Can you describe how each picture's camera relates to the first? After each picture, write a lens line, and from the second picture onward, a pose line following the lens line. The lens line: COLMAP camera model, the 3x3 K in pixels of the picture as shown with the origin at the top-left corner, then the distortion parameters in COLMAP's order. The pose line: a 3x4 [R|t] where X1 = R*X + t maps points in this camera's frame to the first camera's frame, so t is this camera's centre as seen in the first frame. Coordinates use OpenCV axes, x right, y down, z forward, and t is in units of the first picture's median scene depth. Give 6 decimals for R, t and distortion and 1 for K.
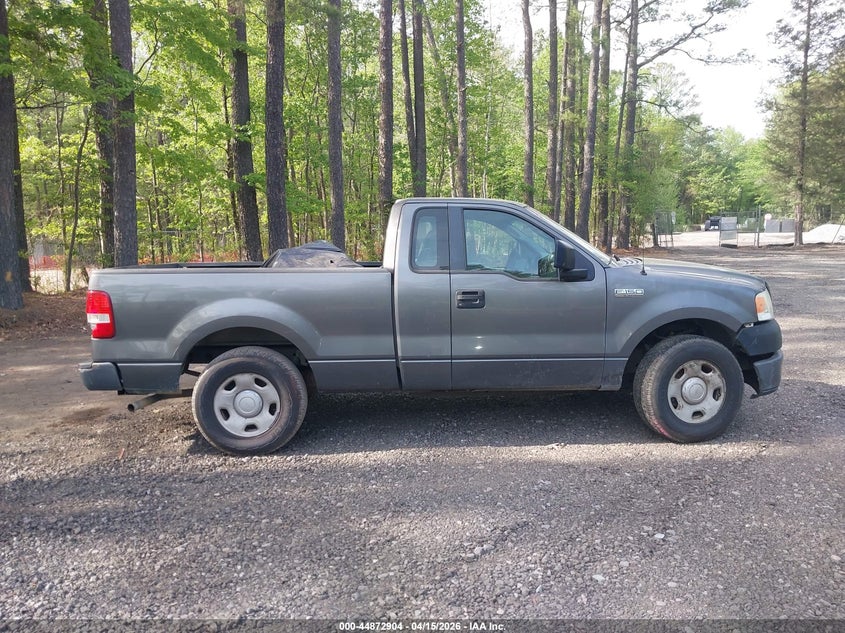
lens RADIAL K [[672.9, 0, 428.0], [0, 672.9, 294.3], [0, 0, 1]] dist [0.052738, -0.109220]
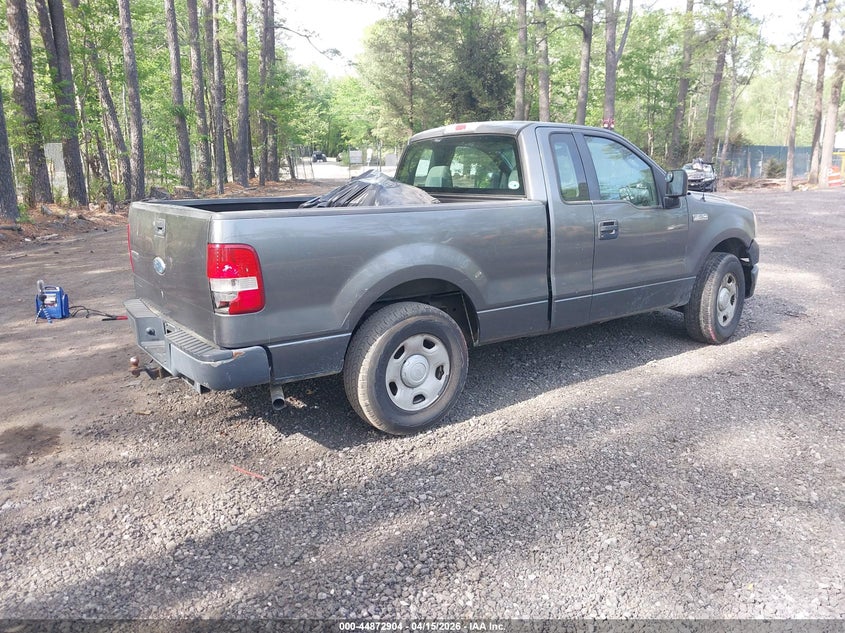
lens RADIAL K [[672.9, 0, 428.0], [0, 672.9, 294.3], [0, 0, 1]] dist [0.052738, -0.109220]
pose [[0.822310, -0.100069, 0.560172, -0.707023], [0.044366, 0.992694, 0.112207, -0.022668], [-0.567308, -0.067416, 0.820742, 0.325905]]
